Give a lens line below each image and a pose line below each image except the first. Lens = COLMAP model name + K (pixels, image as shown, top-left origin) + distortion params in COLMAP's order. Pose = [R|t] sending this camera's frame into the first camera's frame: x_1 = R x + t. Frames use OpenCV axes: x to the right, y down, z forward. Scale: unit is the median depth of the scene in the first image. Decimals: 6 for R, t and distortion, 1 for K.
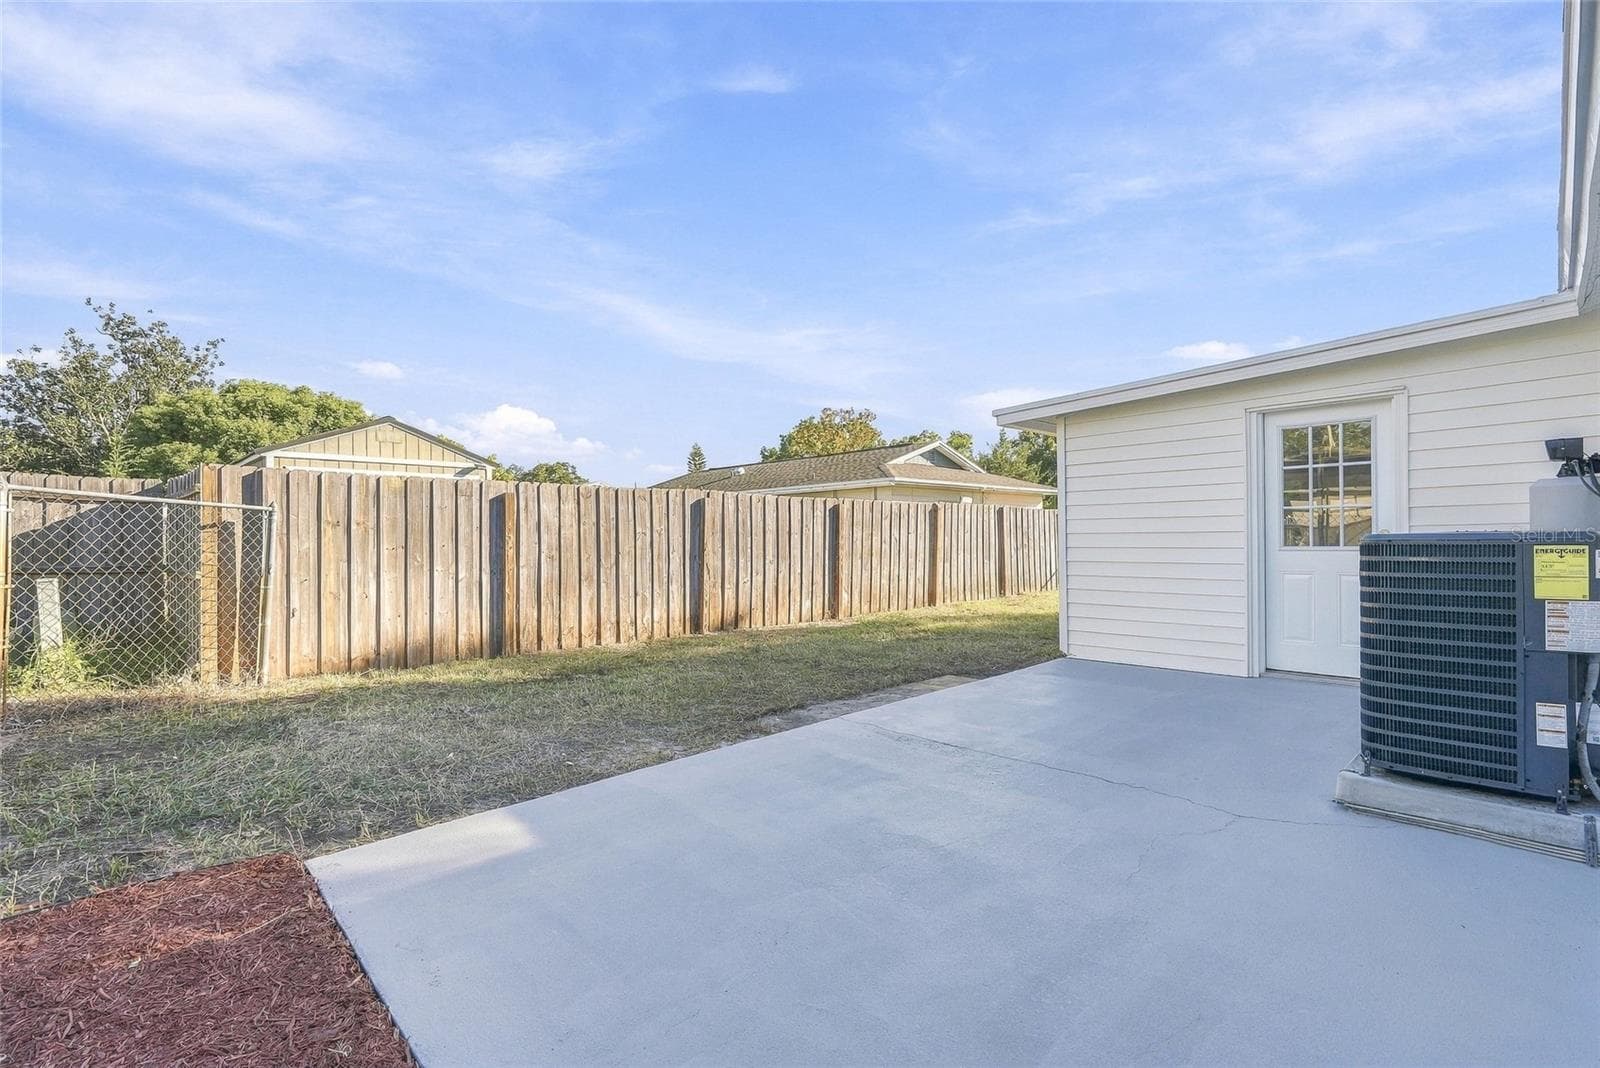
lens RADIAL K [[734.0, 0, 800.0], [0, 734.0, 534.0], [0, 0, 1]] dist [-0.001788, -0.000547]
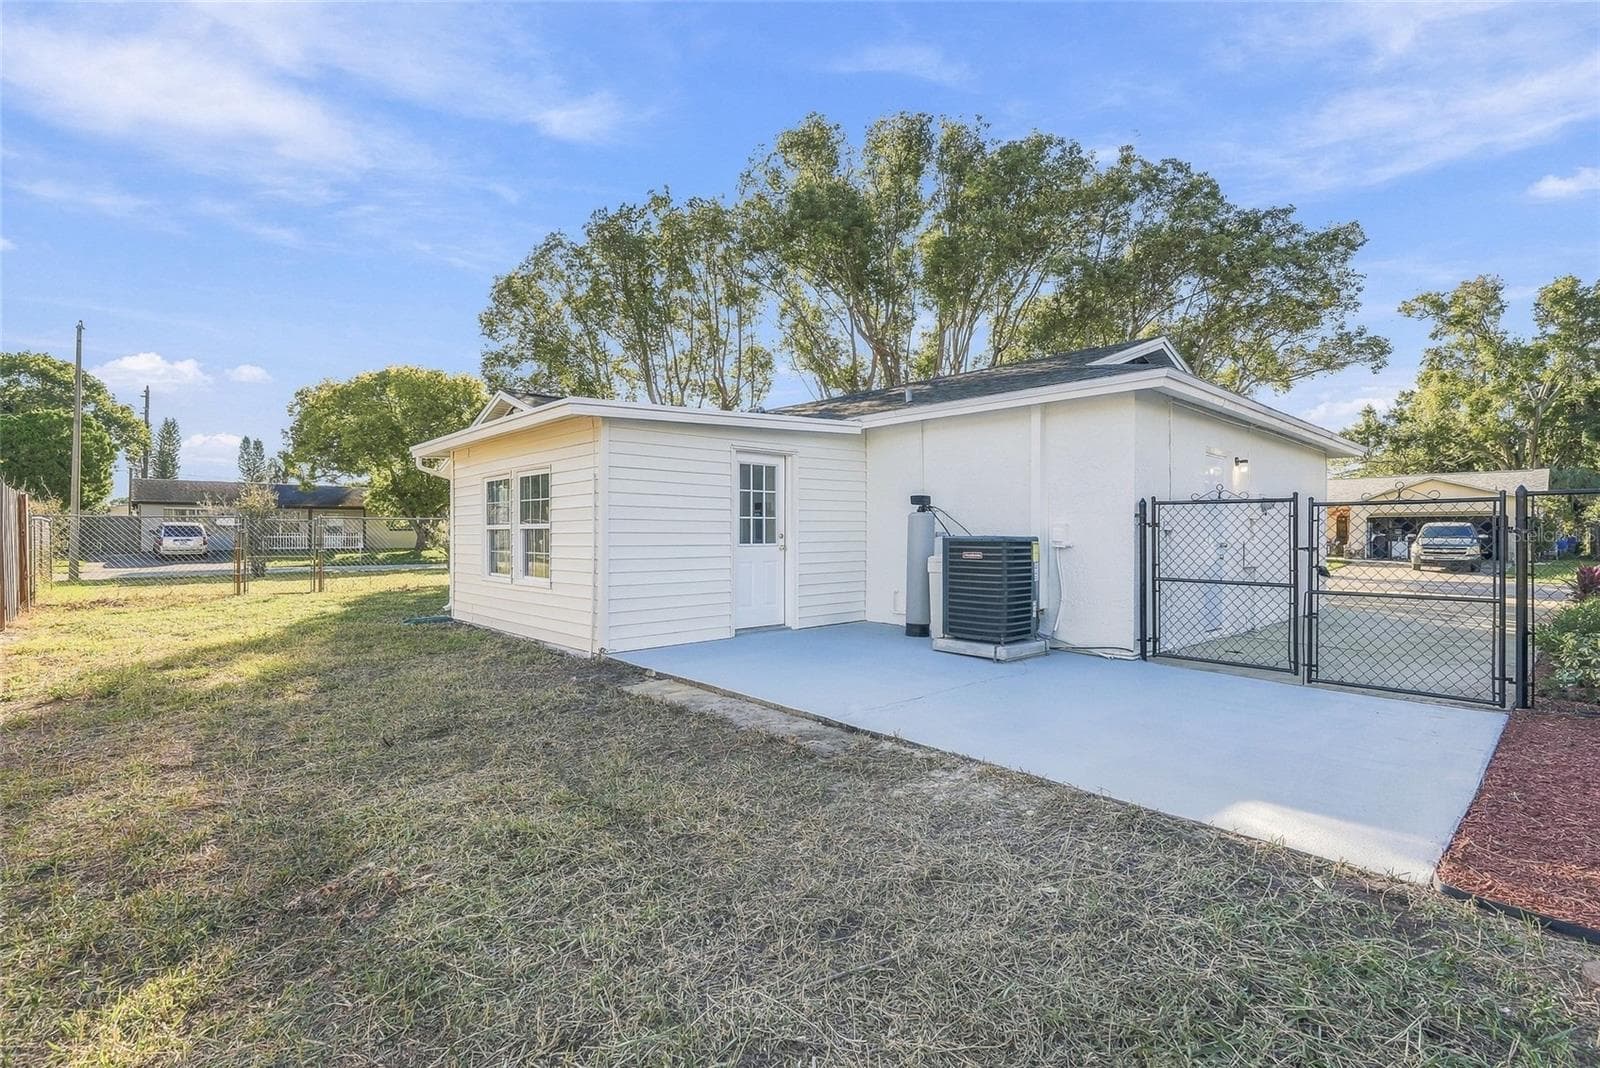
lens RADIAL K [[734.0, 0, 800.0], [0, 734.0, 534.0], [0, 0, 1]] dist [-0.001788, -0.000547]
pose [[0.020855, 0.008259, 0.999748, -1.326353], [-0.007796, 0.999937, -0.008098, 0.015829], [-0.999752, -0.007625, 0.020918, 1.450557]]
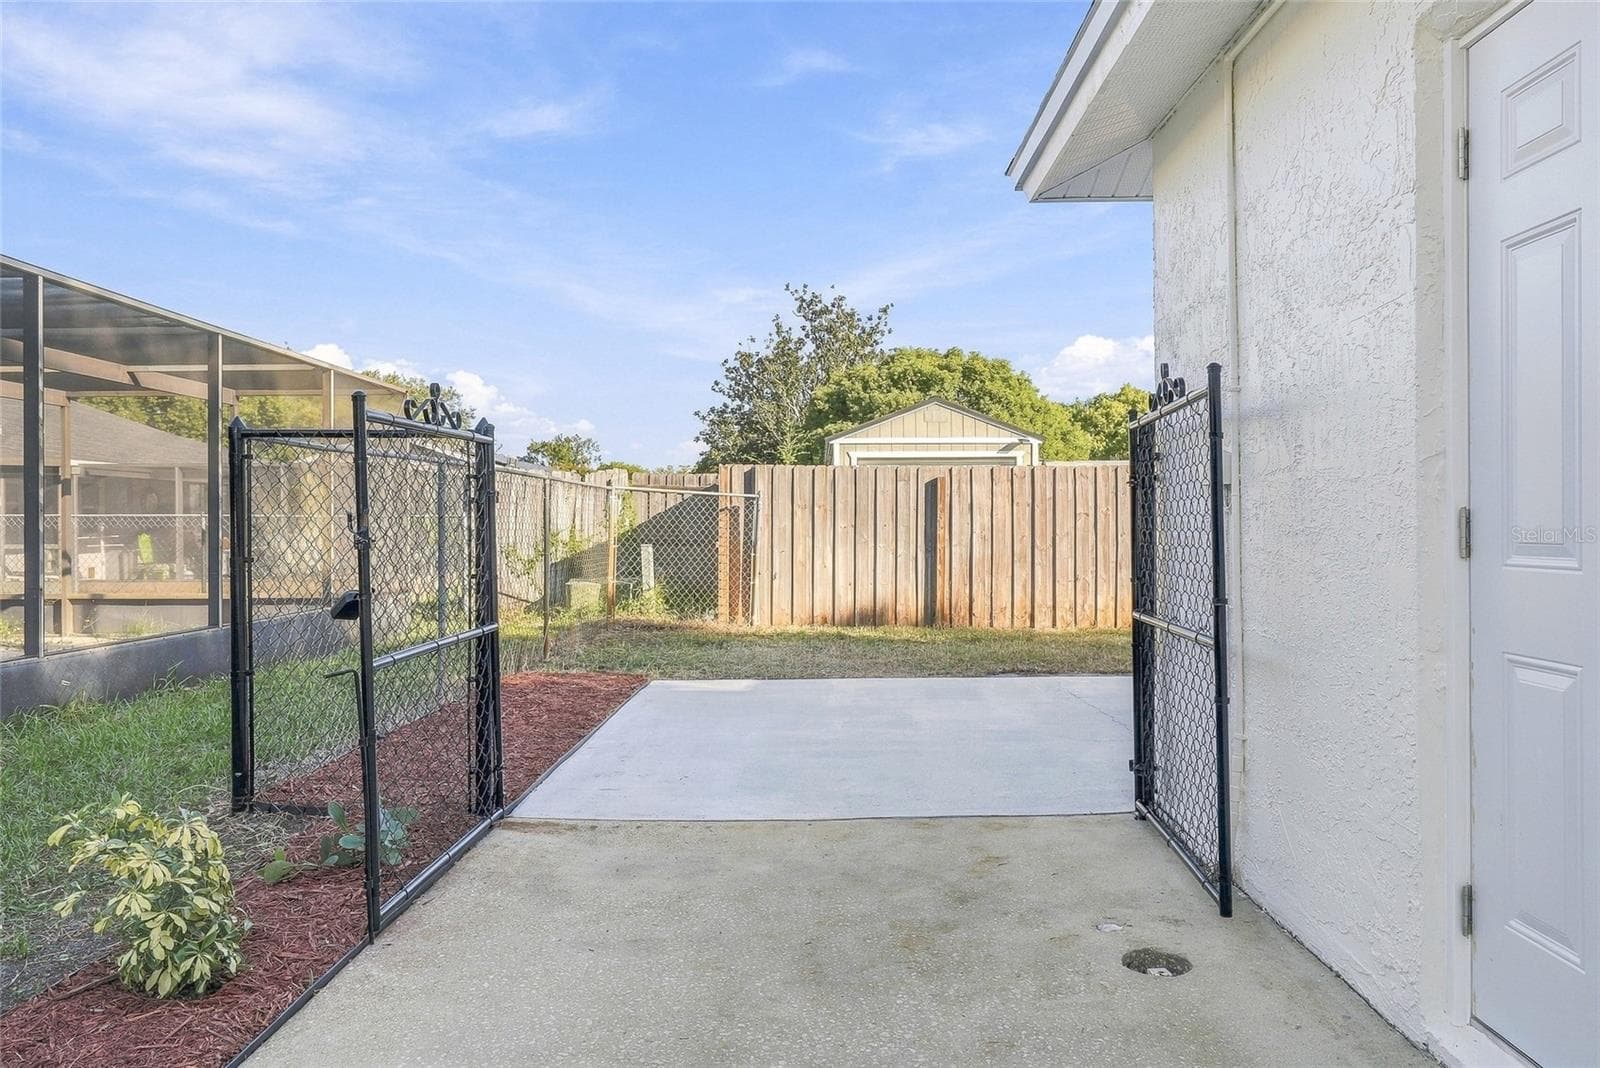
lens RADIAL K [[1108.6, 0, 800.0], [0, 1108.6, 534.0], [0, 0, 1]] dist [-0.004612, -0.000719]
pose [[0.697368, 0.012198, -0.716609, 0.540636], [0.000747, 0.999842, 0.017745, -0.000930], [0.716713, -0.012910, 0.697249, -0.244224]]
